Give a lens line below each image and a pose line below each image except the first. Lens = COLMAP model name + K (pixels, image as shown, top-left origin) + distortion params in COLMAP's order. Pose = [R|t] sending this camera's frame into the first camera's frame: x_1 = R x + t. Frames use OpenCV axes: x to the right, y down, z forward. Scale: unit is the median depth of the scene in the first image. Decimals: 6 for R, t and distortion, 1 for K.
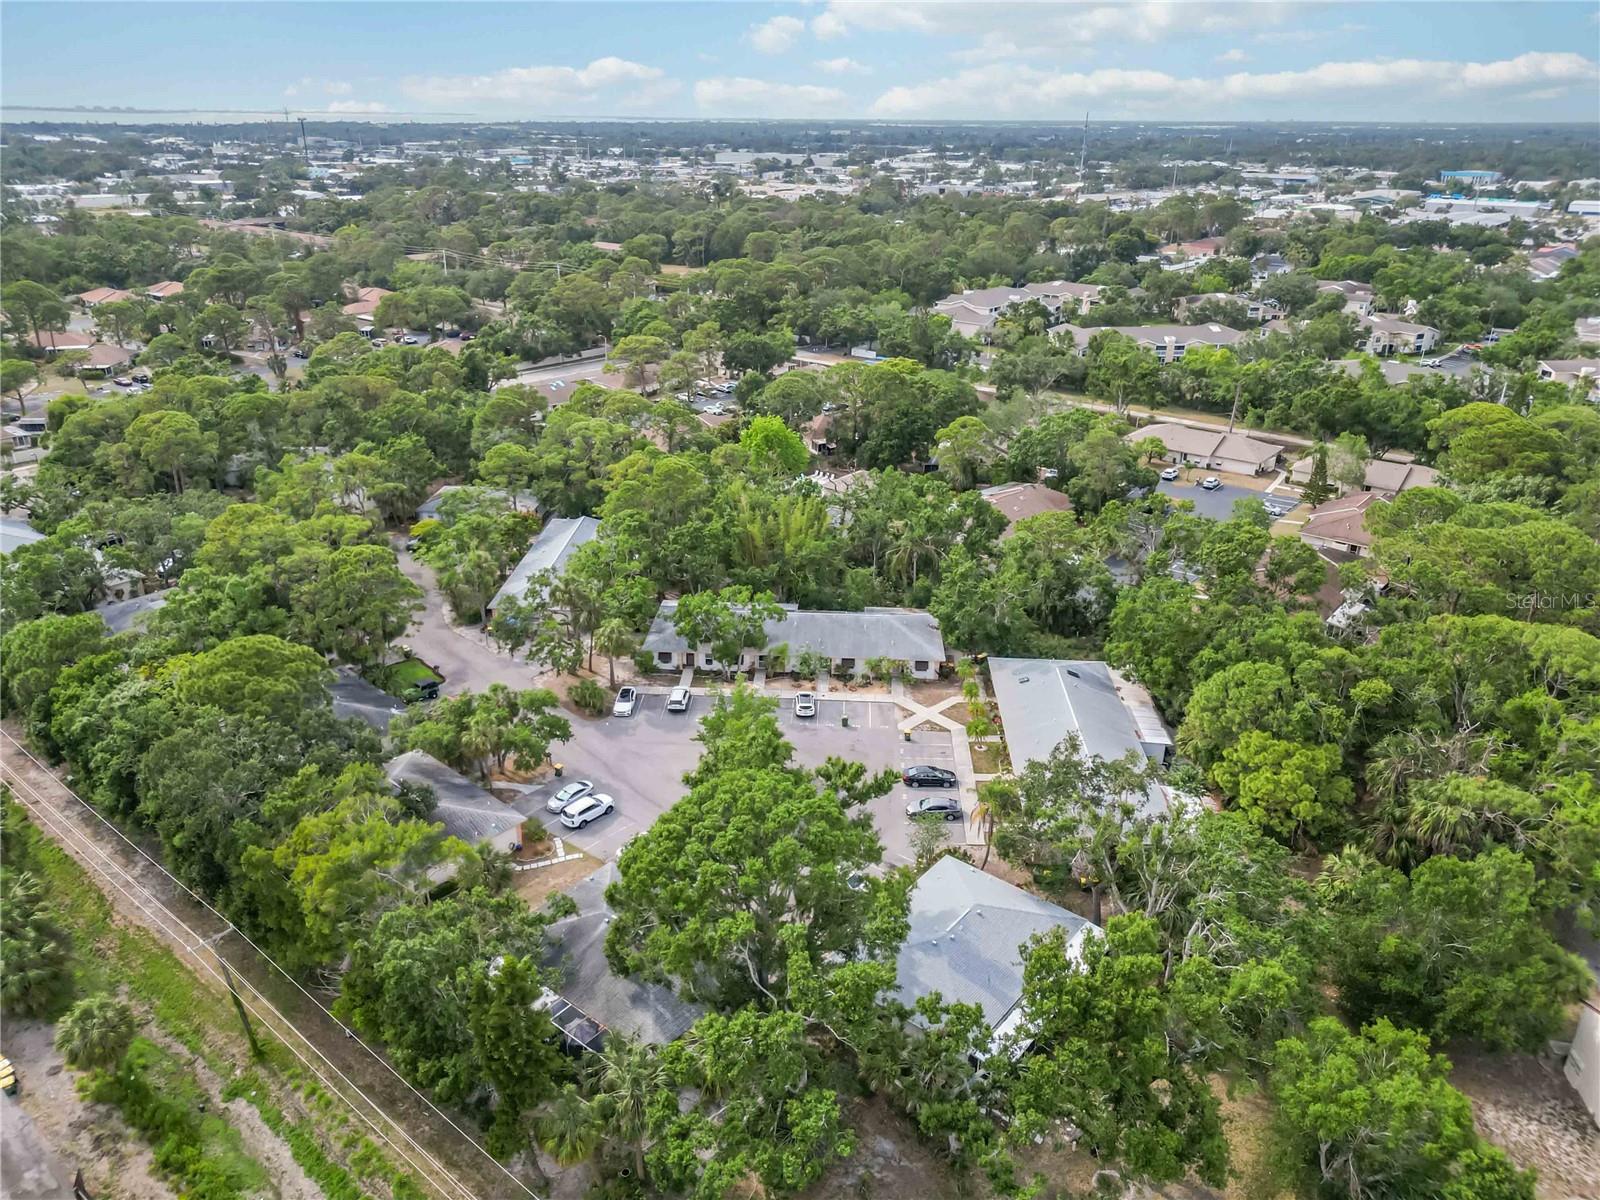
lens RADIAL K [[1128.0, 0, 793.6], [0, 1128.0, 597.0], [0, 0, 1]] dist [0.065028, -0.060872]
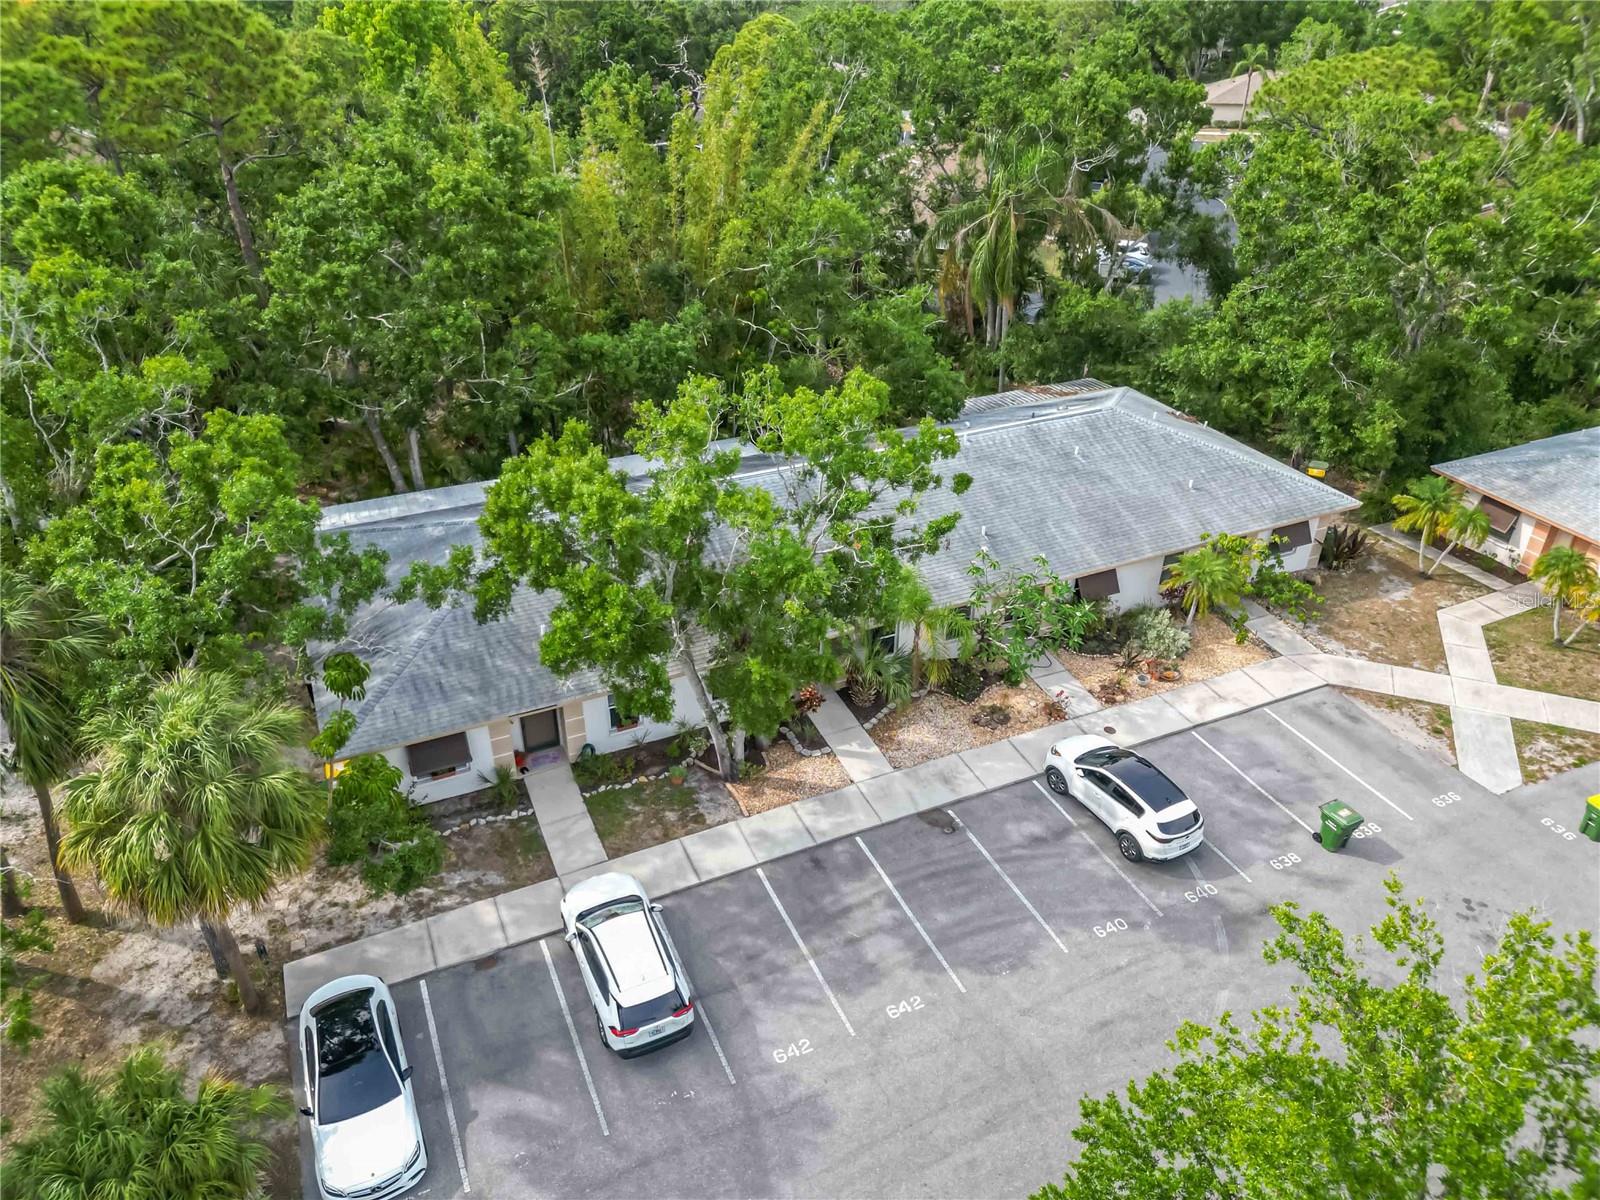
lens RADIAL K [[1125.8, 0, 800.0], [0, 1125.8, 600.0], [0, 0, 1]] dist [0.057859, -0.064248]
pose [[0.884666, -0.246905, 0.395480, -0.133079], [0.187526, 0.965059, 0.183019, -0.004771], [-0.426850, -0.087748, 0.900055, 0.772017]]
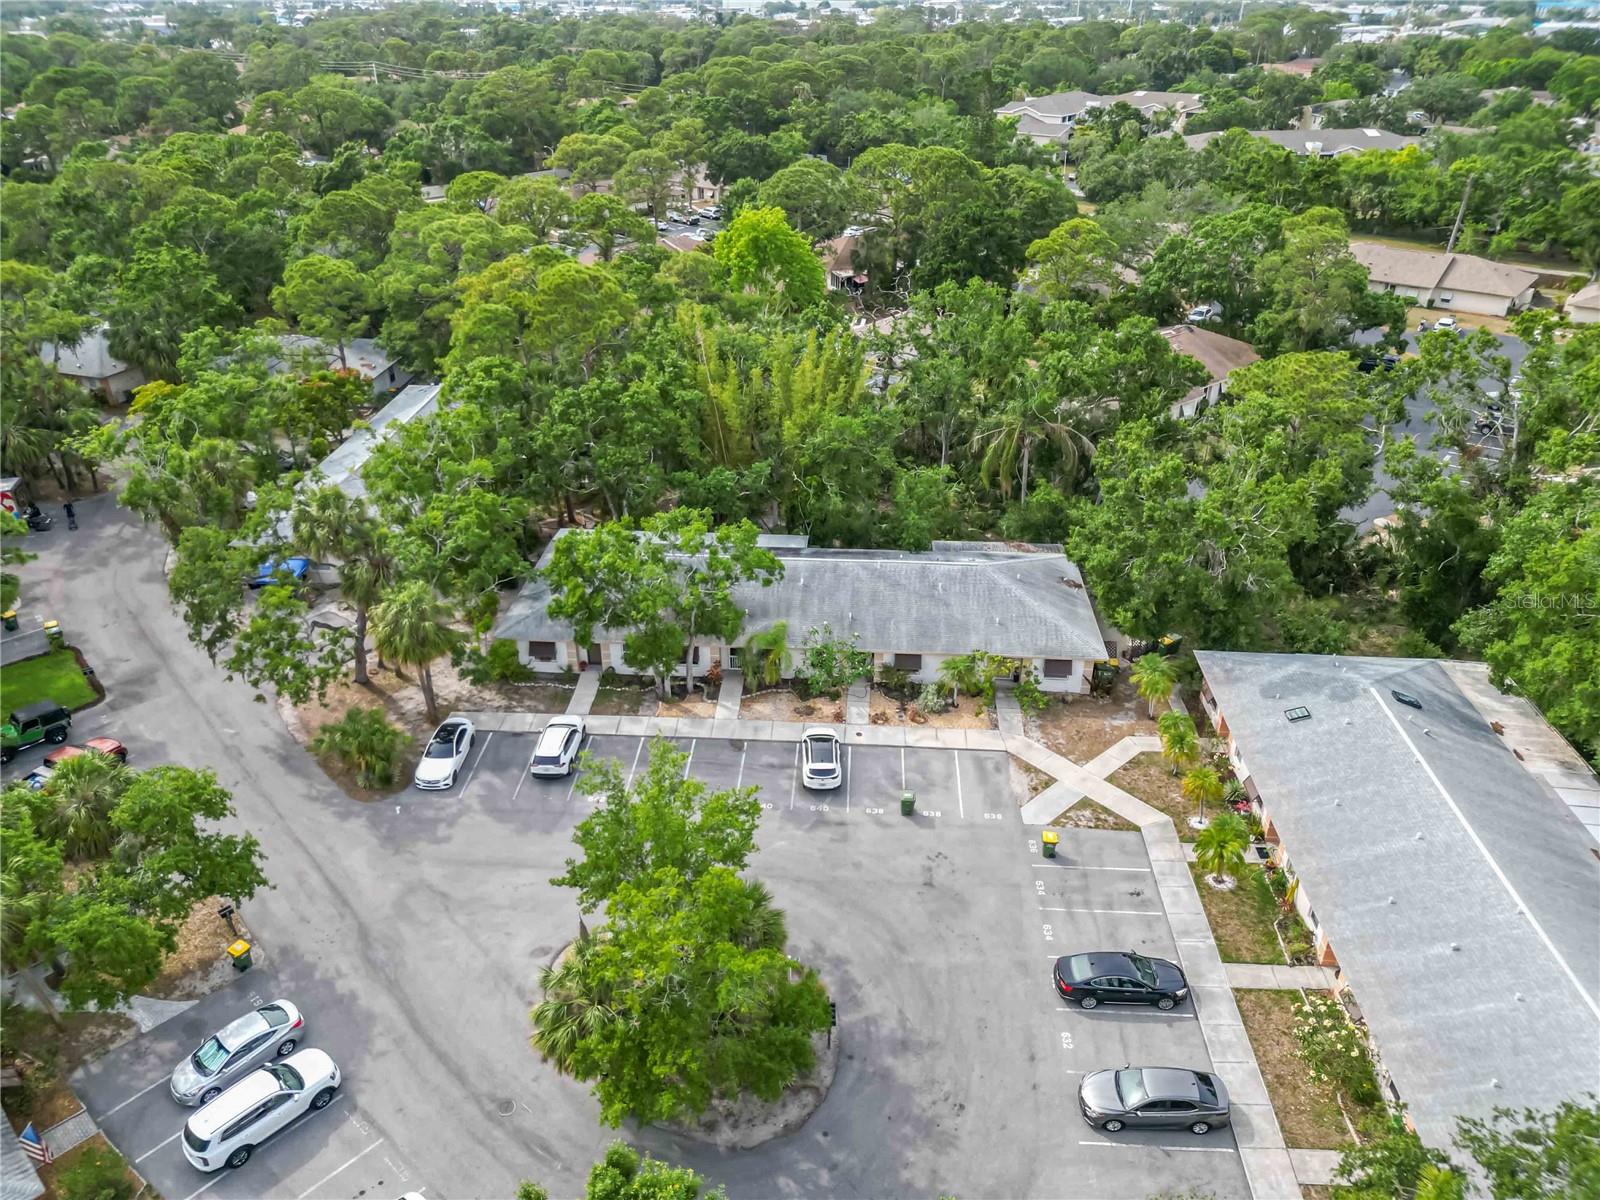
lens RADIAL K [[1128.0, 0, 793.6], [0, 1128.0, 597.0], [0, 0, 1]] dist [0.065028, -0.060872]
pose [[0.999876, -0.003467, -0.015363, 0.005654], [0.004944, 0.995257, 0.097155, -0.018649], [0.014954, -0.097219, 0.995151, 0.506115]]
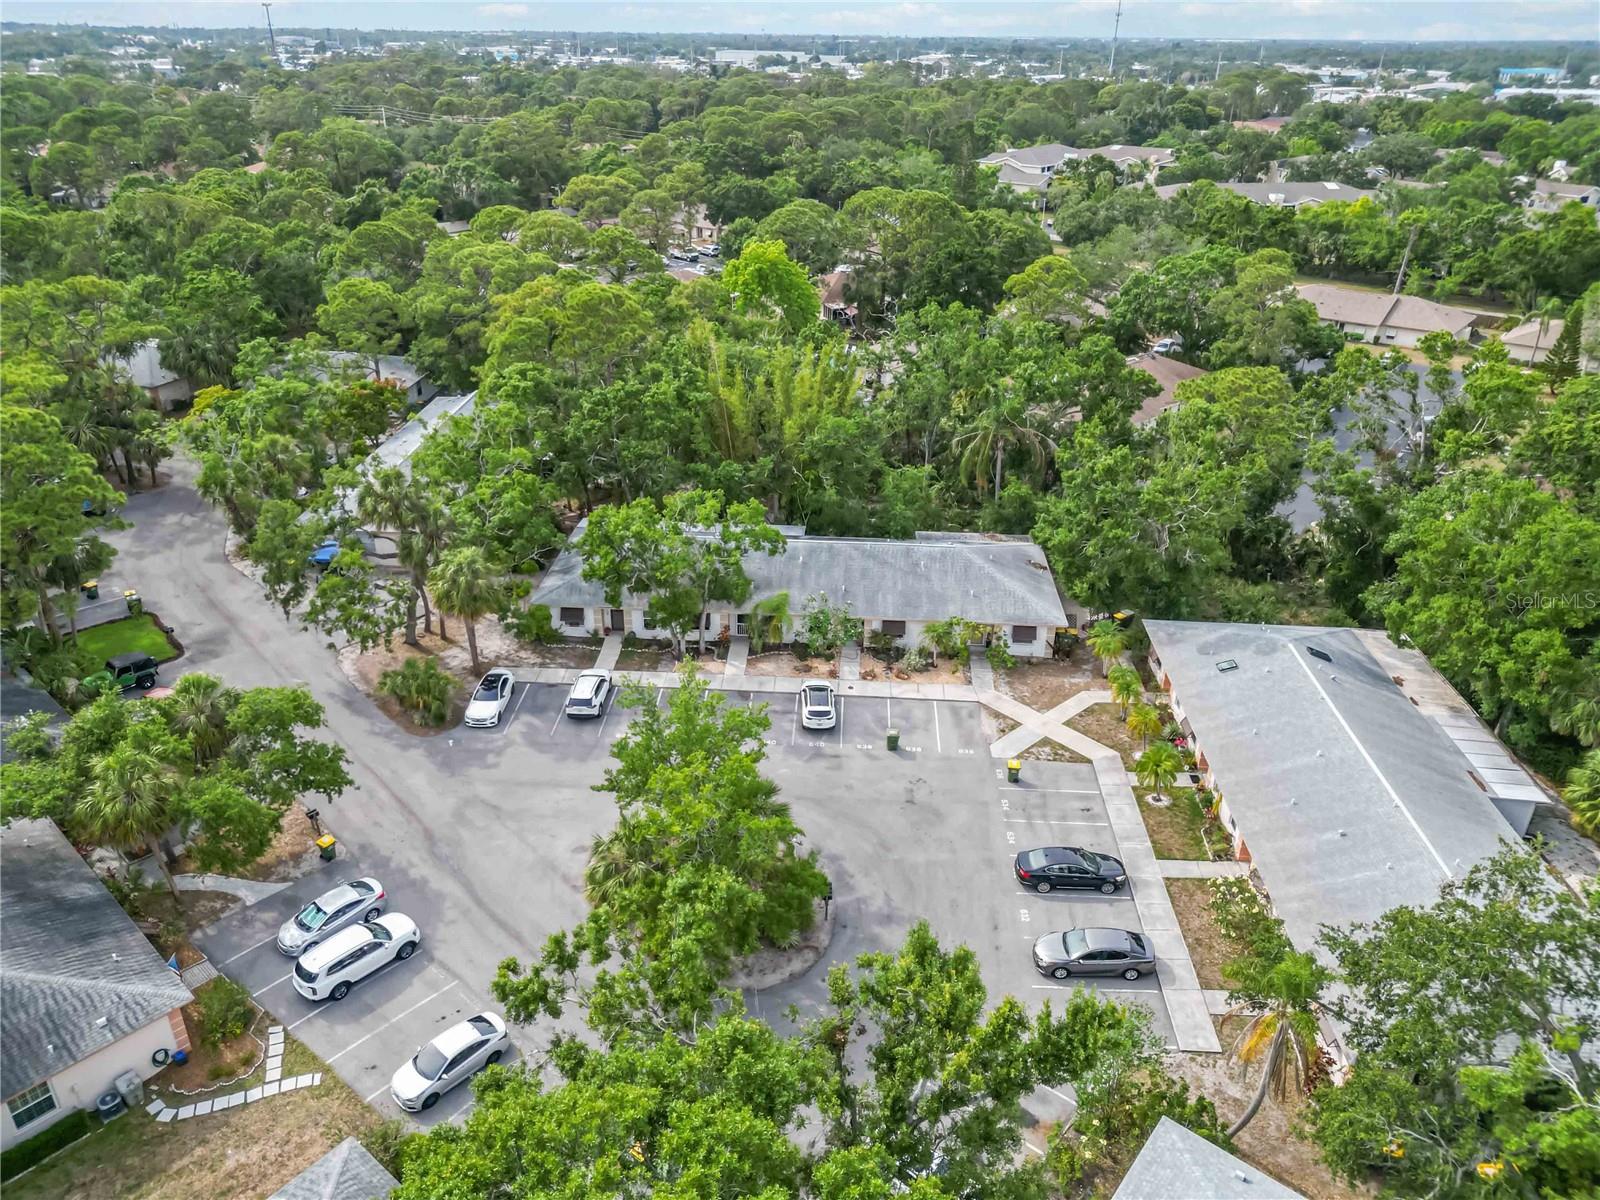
lens RADIAL K [[1128.0, 0, 793.6], [0, 1128.0, 597.0], [0, 0, 1]] dist [0.065028, -0.060872]
pose [[0.999981, 0.005846, -0.002088, -0.000967], [-0.005710, 0.998170, 0.060204, 0.008934], [0.002436, -0.060191, 0.998184, 0.433433]]
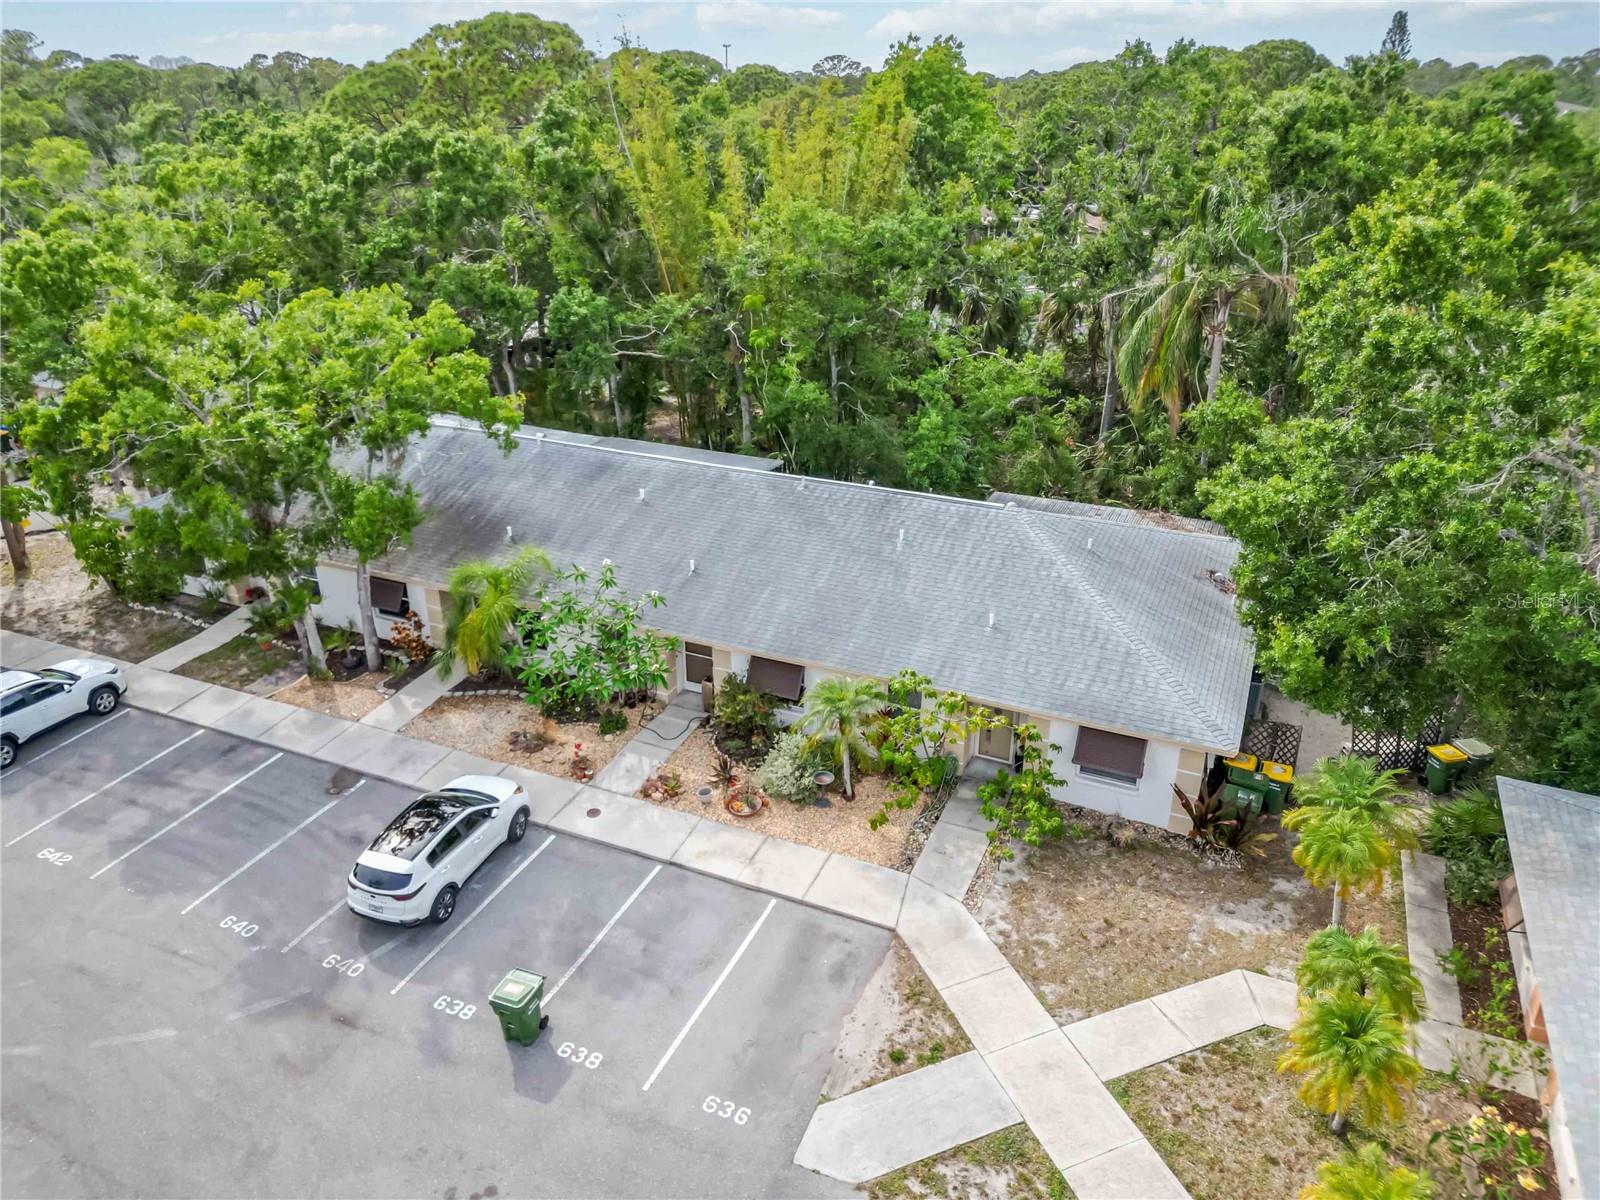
lens RADIAL K [[1128.0, 0, 793.6], [0, 1128.0, 597.0], [0, 0, 1]] dist [0.065028, -0.060872]
pose [[0.933206, 0.139543, -0.331140, 0.123393], [-0.132417, 0.990212, 0.044106, 0.031918], [0.334053, 0.002689, 0.942550, 0.789508]]
